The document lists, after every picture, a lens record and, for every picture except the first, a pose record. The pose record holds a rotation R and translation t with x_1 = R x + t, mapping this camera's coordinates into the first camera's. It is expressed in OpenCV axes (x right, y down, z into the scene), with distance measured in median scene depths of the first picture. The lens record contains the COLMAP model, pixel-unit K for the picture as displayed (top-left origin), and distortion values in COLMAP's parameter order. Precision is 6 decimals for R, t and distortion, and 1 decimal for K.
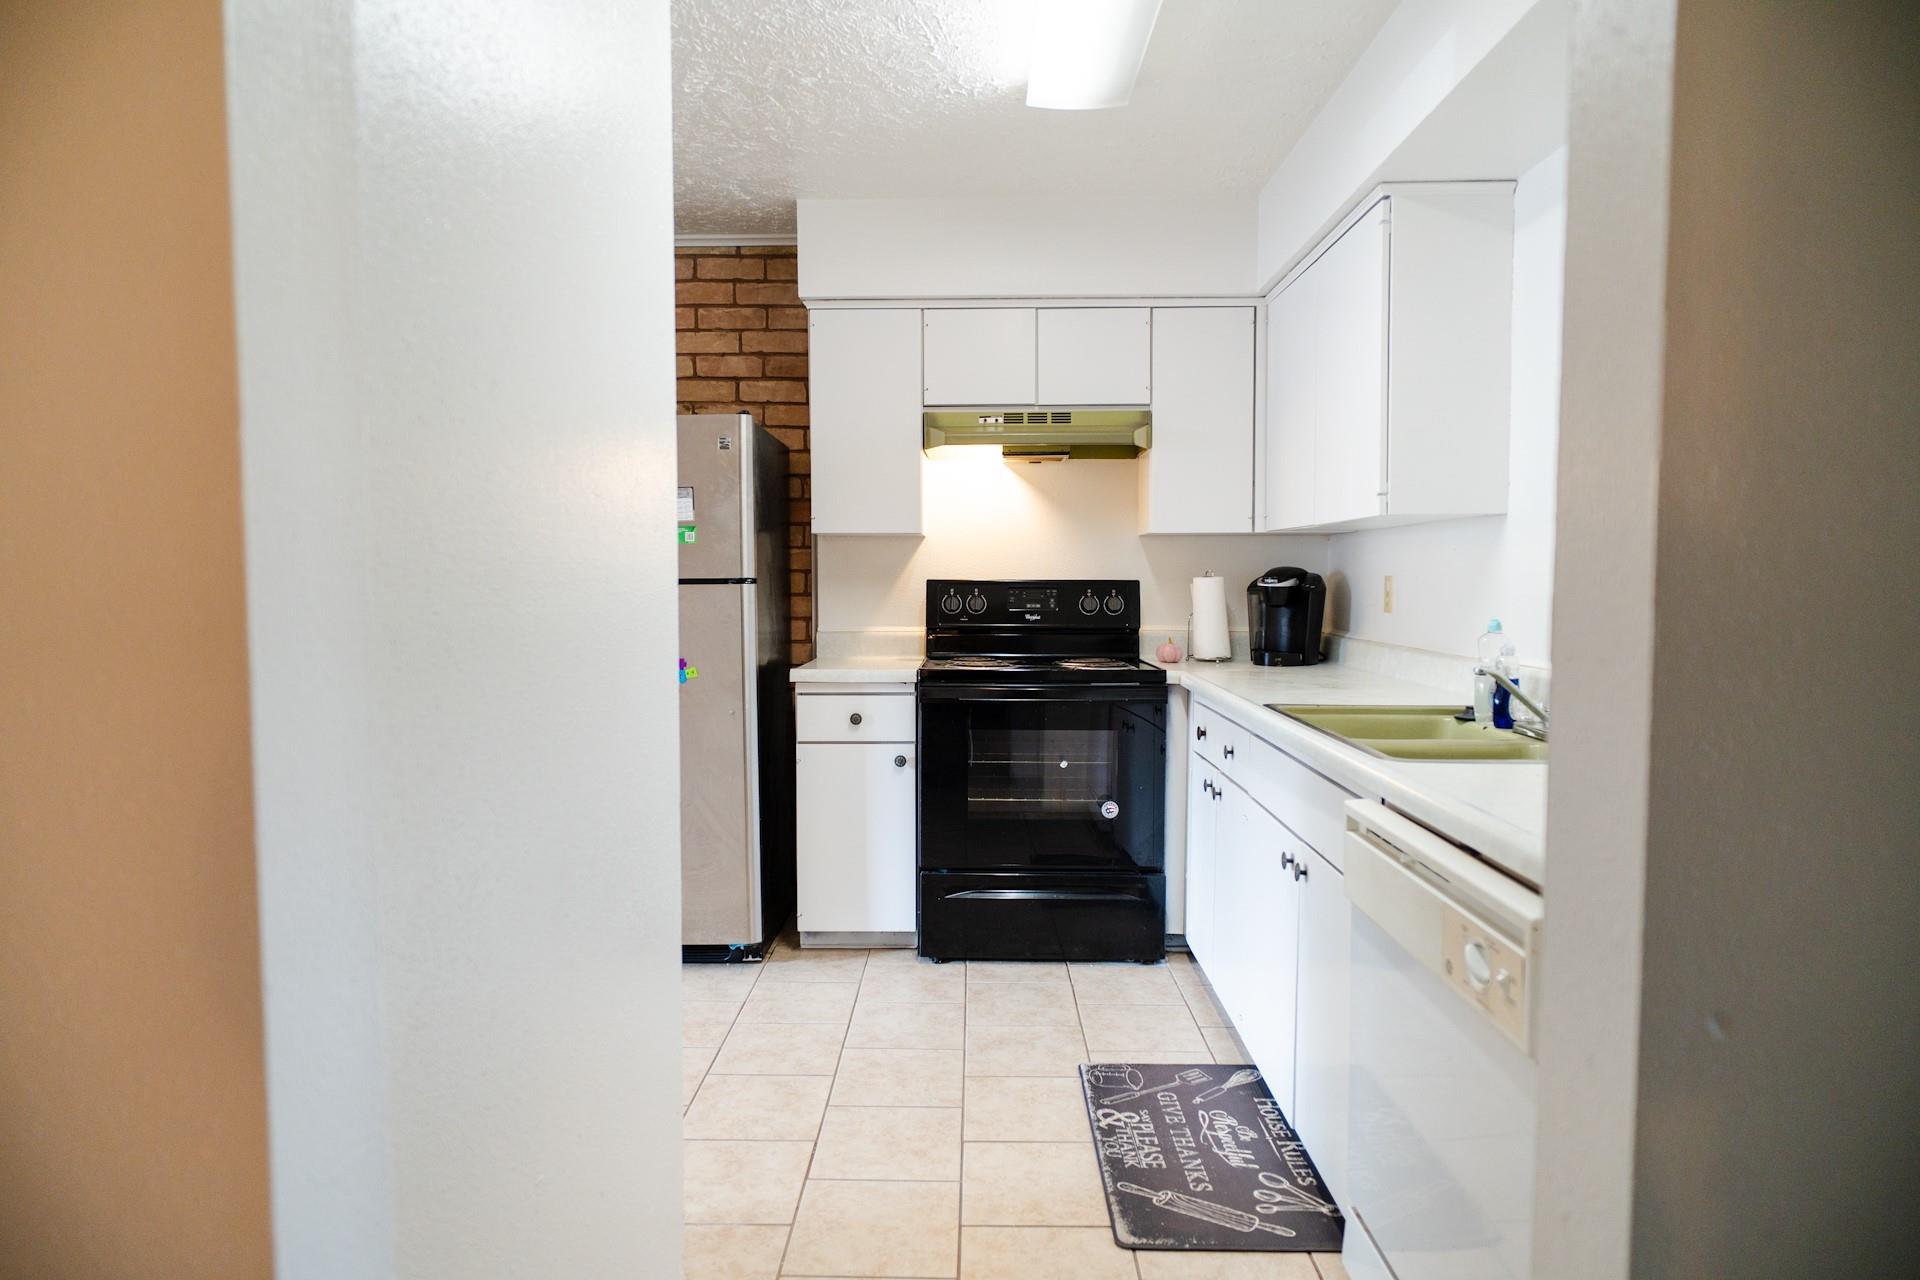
lens RADIAL K [[1127.3, 0, 960.0], [0, 1127.3, 640.0], [0, 0, 1]] dist [-0.000035, -0.000190]
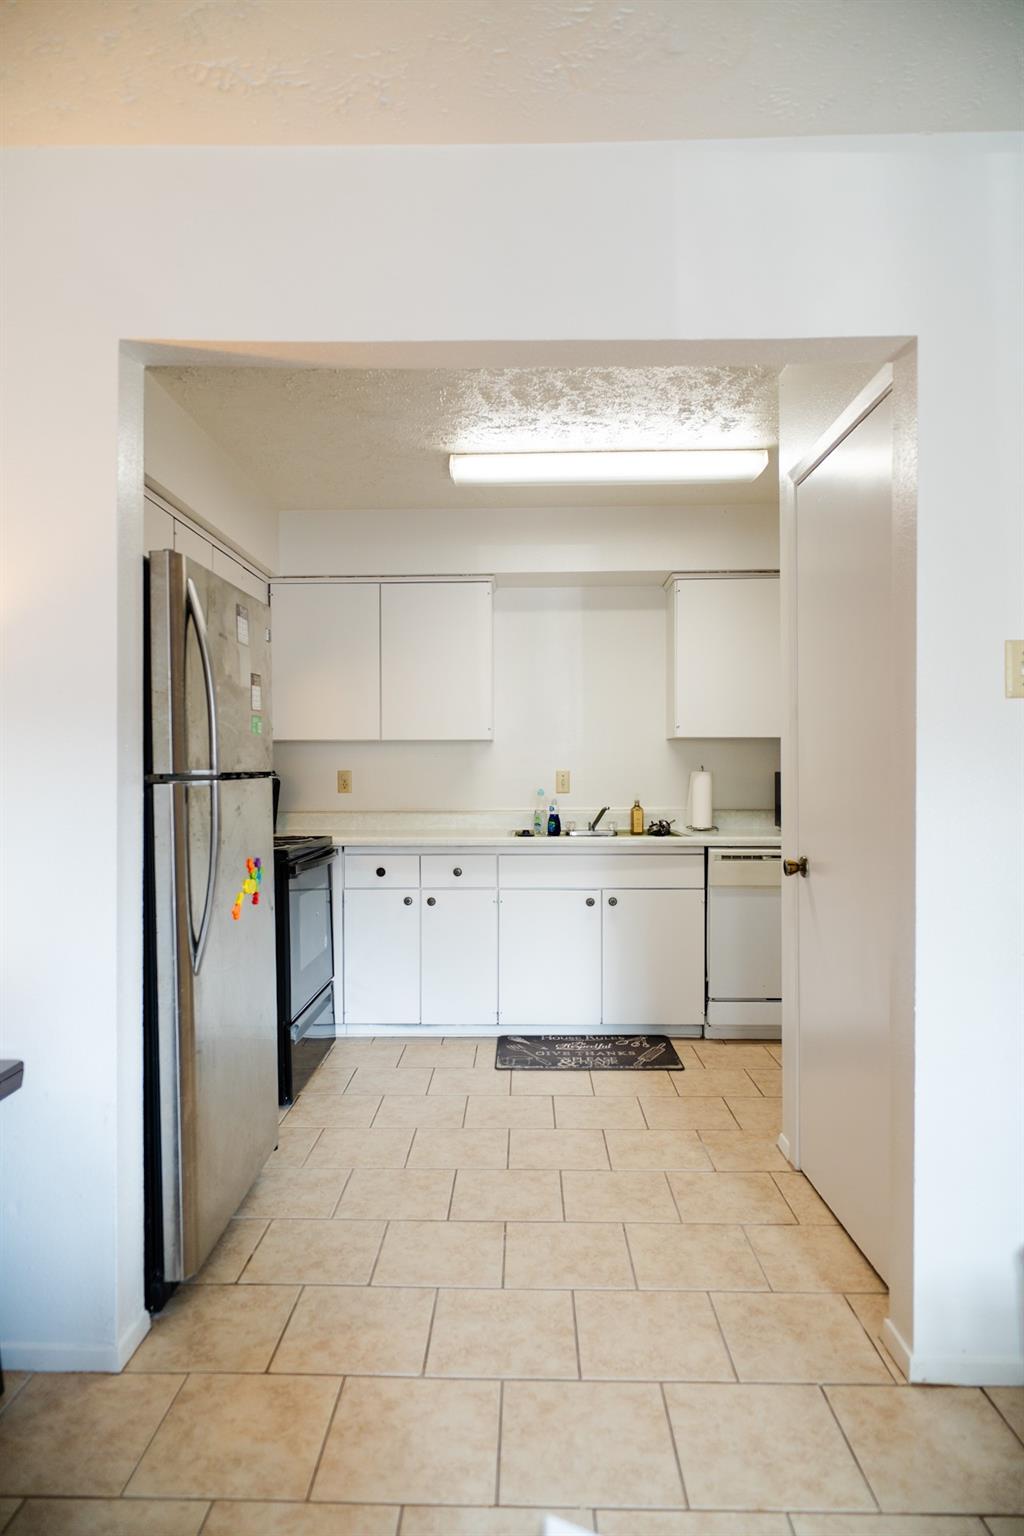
lens RADIAL K [[901.8, 0, 512.0], [0, 901.8, 768.0], [0, 0, 1]] dist [-0.000035, -0.000190]
pose [[0.006482, 0.002191, 0.999977, -1.401027], [0.062564, 0.998038, -0.002592, -0.061821], [-0.998020, 0.062579, 0.006332, 1.101770]]
